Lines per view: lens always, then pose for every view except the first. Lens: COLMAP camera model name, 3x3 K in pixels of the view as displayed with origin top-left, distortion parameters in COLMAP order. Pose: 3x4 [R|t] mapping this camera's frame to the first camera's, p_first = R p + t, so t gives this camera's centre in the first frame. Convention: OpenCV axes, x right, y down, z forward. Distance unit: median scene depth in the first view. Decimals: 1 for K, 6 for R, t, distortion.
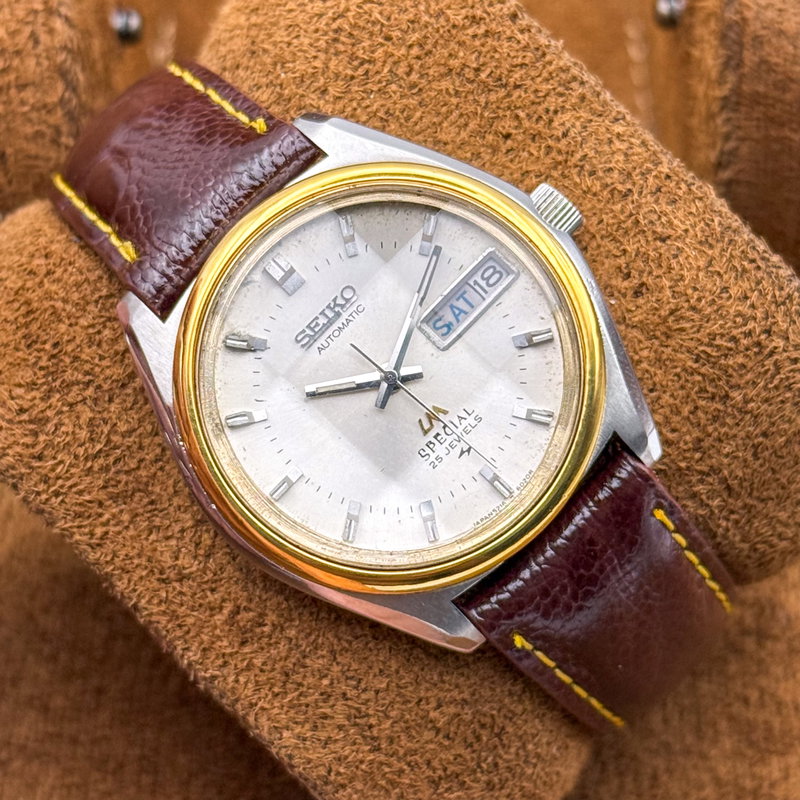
lens RADIAL K [[2397.5, 0, 400.0], [0, 2397.5, 400.0], [0, 0, 1]] dist [0.127197, 0.798917]
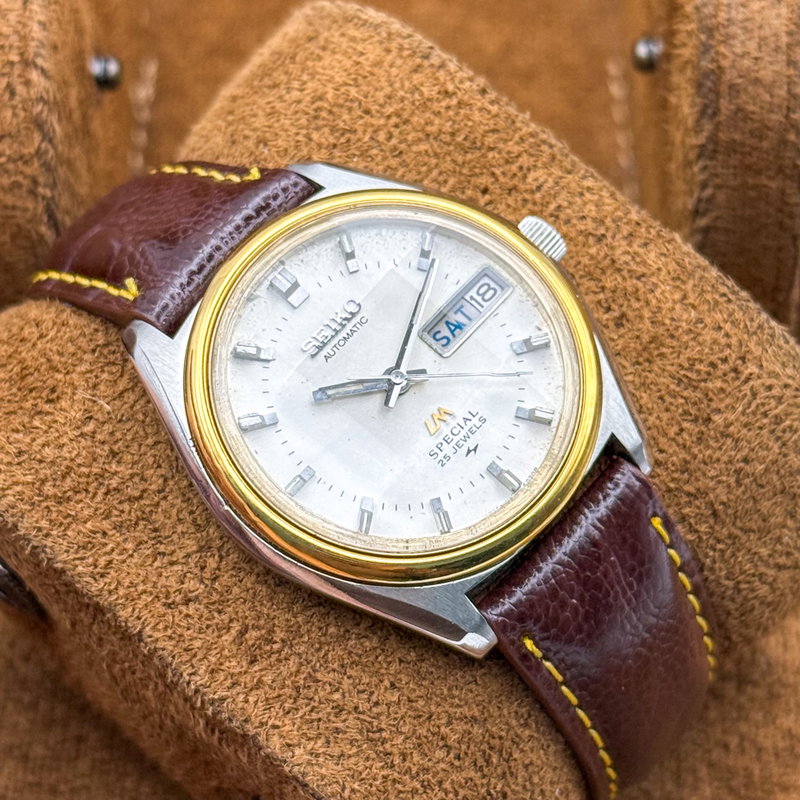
lens RADIAL K [[2397.5, 0, 400.0], [0, 2397.5, 400.0], [0, 0, 1]] dist [0.127197, 0.798917]
pose [[0.994657, -0.016077, 0.101978, -0.103152], [0.041883, 0.965700, -0.256261, 0.251592], [-0.094360, 0.259162, 0.961213, 0.010393]]
